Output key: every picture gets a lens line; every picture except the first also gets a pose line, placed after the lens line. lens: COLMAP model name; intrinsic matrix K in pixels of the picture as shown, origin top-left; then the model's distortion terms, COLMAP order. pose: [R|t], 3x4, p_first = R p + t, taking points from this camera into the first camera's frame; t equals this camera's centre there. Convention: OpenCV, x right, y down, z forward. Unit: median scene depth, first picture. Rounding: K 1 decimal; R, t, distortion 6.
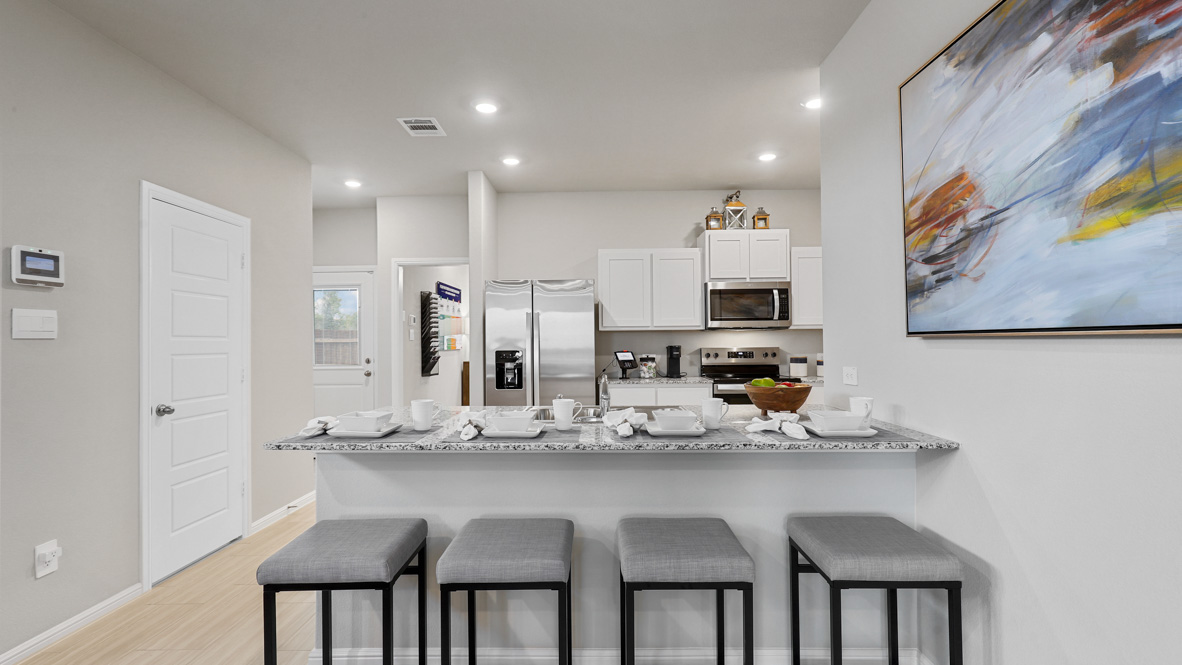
lens RADIAL K [[538.4, 0, 593.7], [0, 538.4, 334.6], [0, 0, 1]] dist [-0.001199, 0.000126]
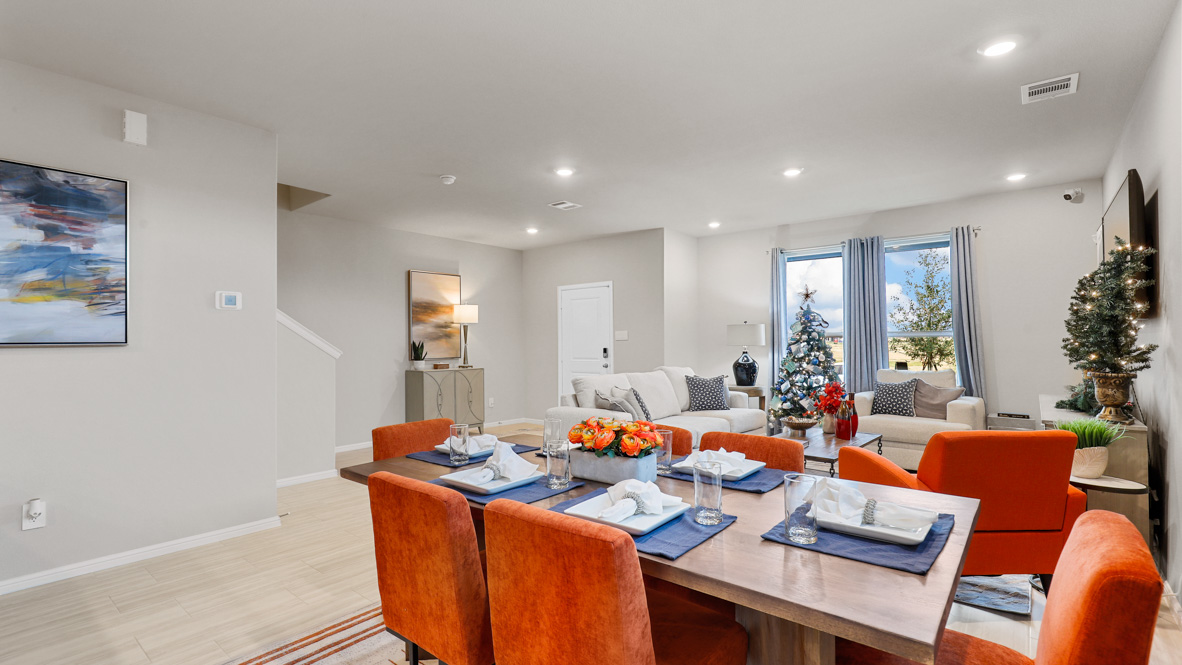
lens RADIAL K [[538.4, 0, 589.1], [0, 538.4, 337.3], [0, 0, 1]] dist [-0.001199, 0.000126]
pose [[-0.783971, 0.028551, 0.620141, -0.829054], [0.015552, 0.999532, -0.026358, 0.020951], [-0.620603, -0.011019, -0.784047, 0.475160]]
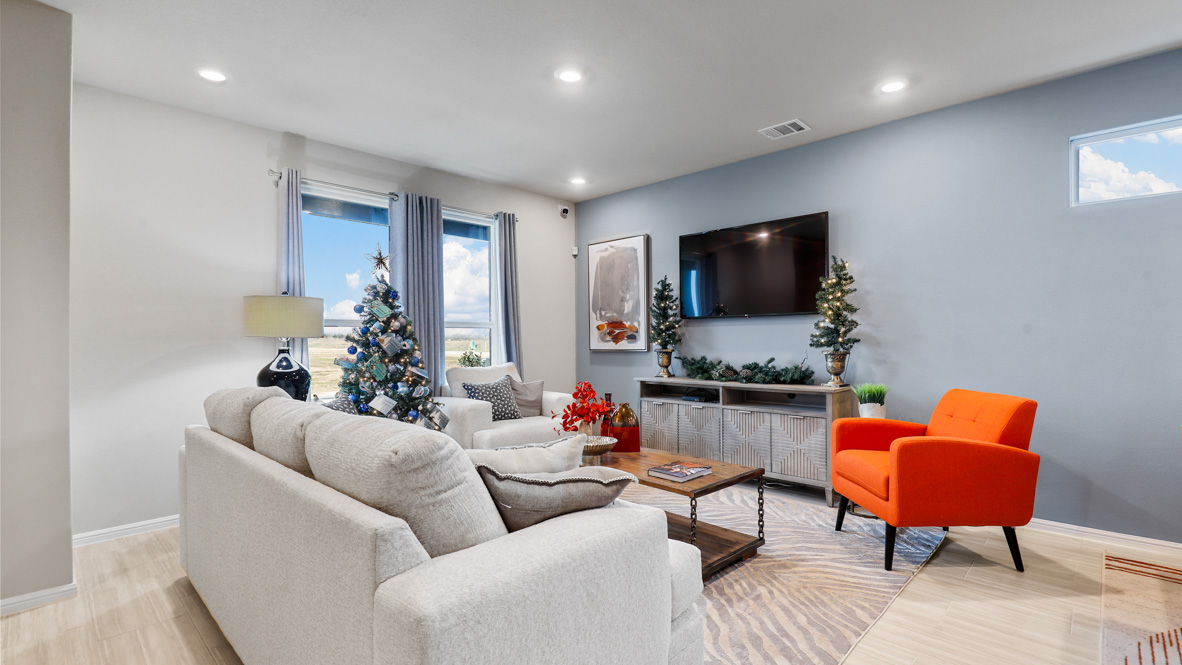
lens RADIAL K [[538.4, 0, 579.9], [0, 538.4, 327.9], [0, 0, 1]] dist [-0.001199, 0.000126]
pose [[-0.693923, 0.011057, -0.719964, 0.277936], [0.017297, 0.999850, -0.001316, -0.000721], [0.719841, -0.013366, -0.694010, -0.279270]]
